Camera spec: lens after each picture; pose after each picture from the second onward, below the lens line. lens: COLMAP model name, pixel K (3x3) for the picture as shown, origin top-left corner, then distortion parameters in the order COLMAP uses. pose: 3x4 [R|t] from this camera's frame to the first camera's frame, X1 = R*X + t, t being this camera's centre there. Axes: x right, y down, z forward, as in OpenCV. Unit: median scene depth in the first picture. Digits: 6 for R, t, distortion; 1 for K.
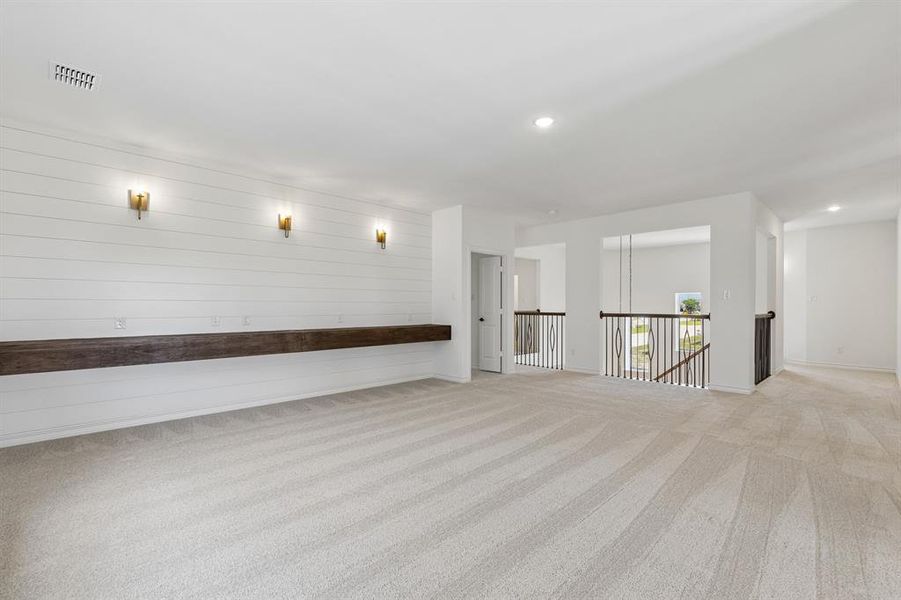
lens RADIAL K [[403.5, 0, 448.6], [0, 403.5, 309.1], [0, 0, 1]] dist [0.011008, -0.001885]
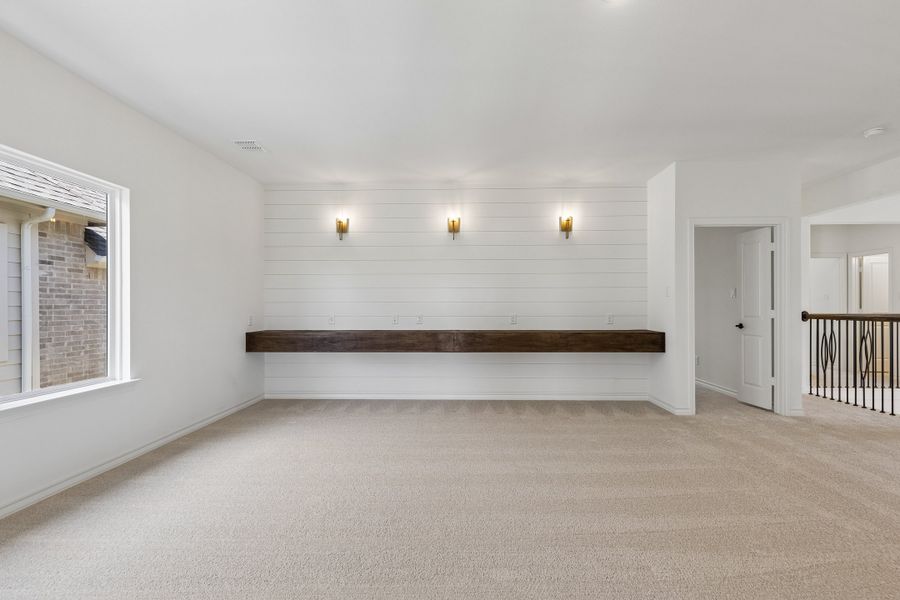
lens RADIAL K [[403.1, 0, 454.3], [0, 403.1, 304.7], [0, 0, 1]] dist [0.011008, -0.001885]
pose [[0.704113, -0.009231, -0.710028, 0.280684], [-0.001846, 0.999888, -0.014831, 0.002569], [0.710085, 0.011753, 0.704018, 0.244934]]
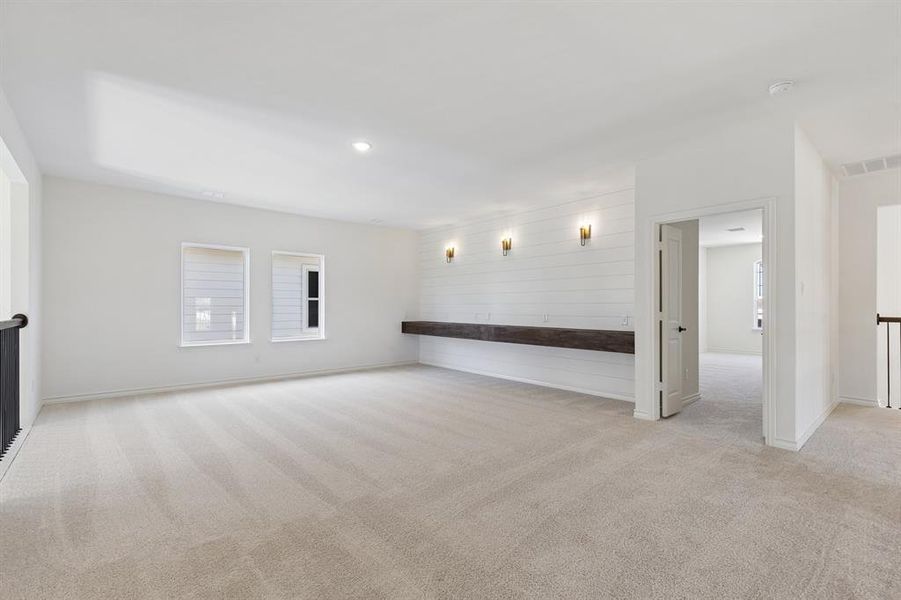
lens RADIAL K [[403.5, 0, 453.3], [0, 403.5, 298.1], [0, 0, 1]] dist [0.011008, -0.001885]
pose [[-0.034866, -0.026110, -0.999051, 0.803961], [-0.012605, 0.999591, -0.025685, -0.000917], [0.999313, 0.011698, -0.035180, 0.758089]]
